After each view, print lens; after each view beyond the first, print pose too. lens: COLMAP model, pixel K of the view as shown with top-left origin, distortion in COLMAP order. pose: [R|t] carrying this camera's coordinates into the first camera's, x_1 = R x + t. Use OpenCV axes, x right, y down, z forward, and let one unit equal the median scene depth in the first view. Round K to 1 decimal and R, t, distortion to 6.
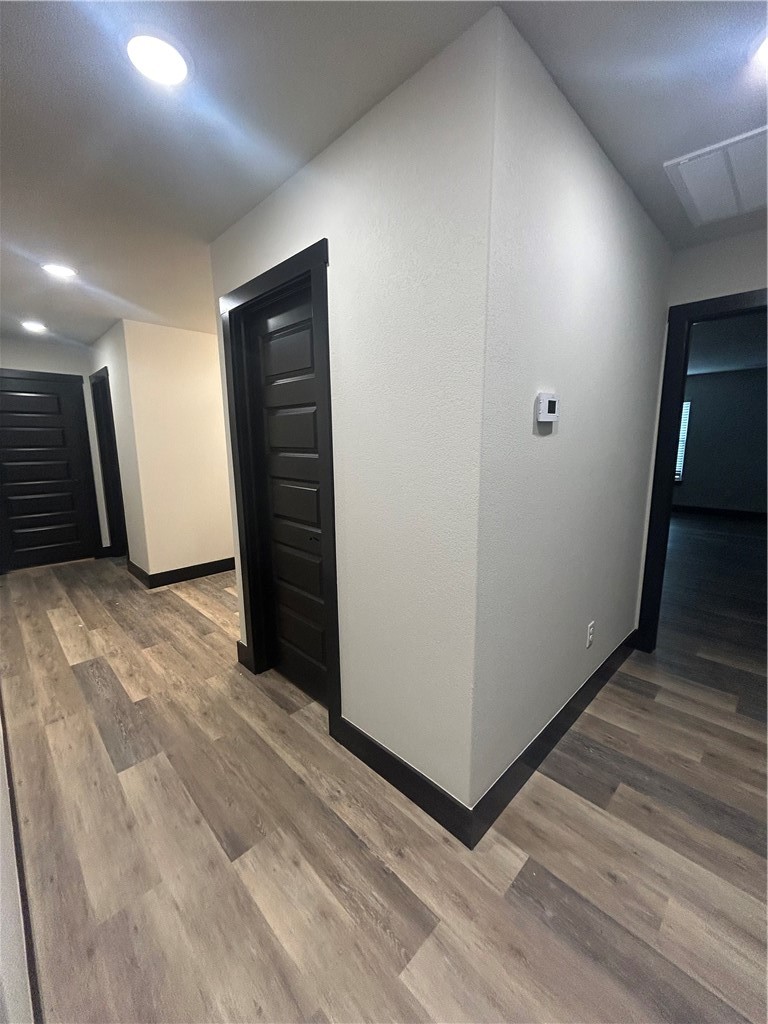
lens RADIAL K [[411.9, 0, 384.0], [0, 411.9, 512.0], [0, 0, 1]] dist [-0.000585, 0.000943]
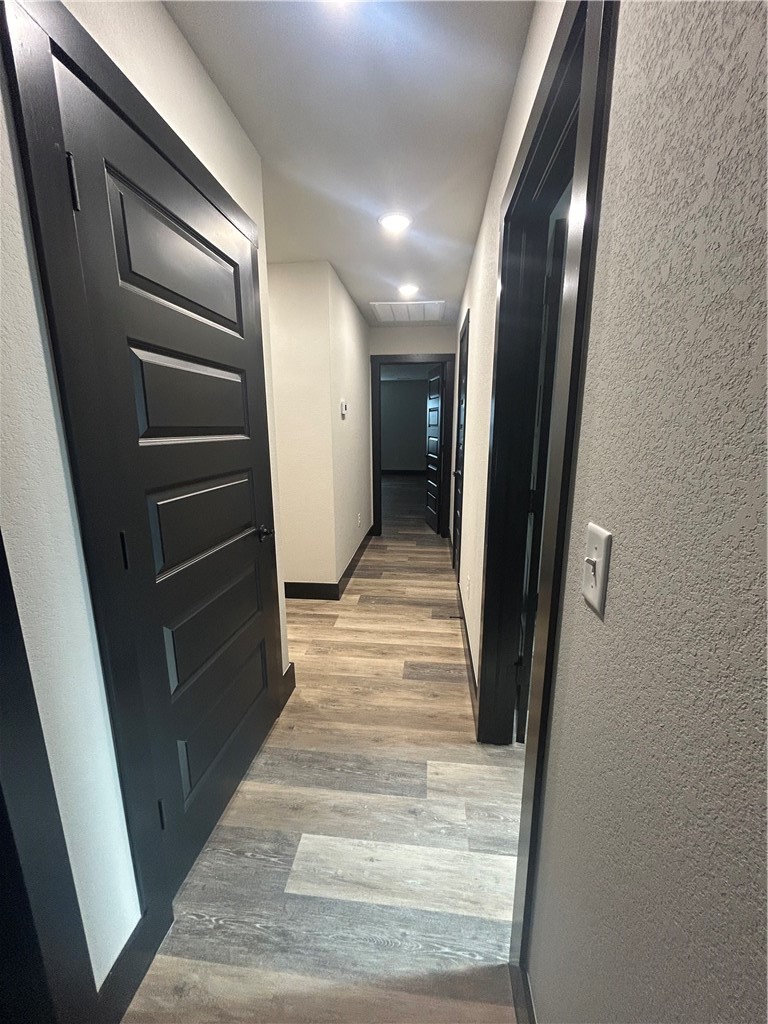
lens RADIAL K [[411.9, 0, 384.0], [0, 411.9, 512.0], [0, 0, 1]] dist [-0.000585, 0.000943]
pose [[0.776924, -0.125099, 0.617040, -0.315050], [0.107332, 0.992031, 0.065982, 0.067988], [-0.620378, 0.014965, 0.784160, -0.320086]]
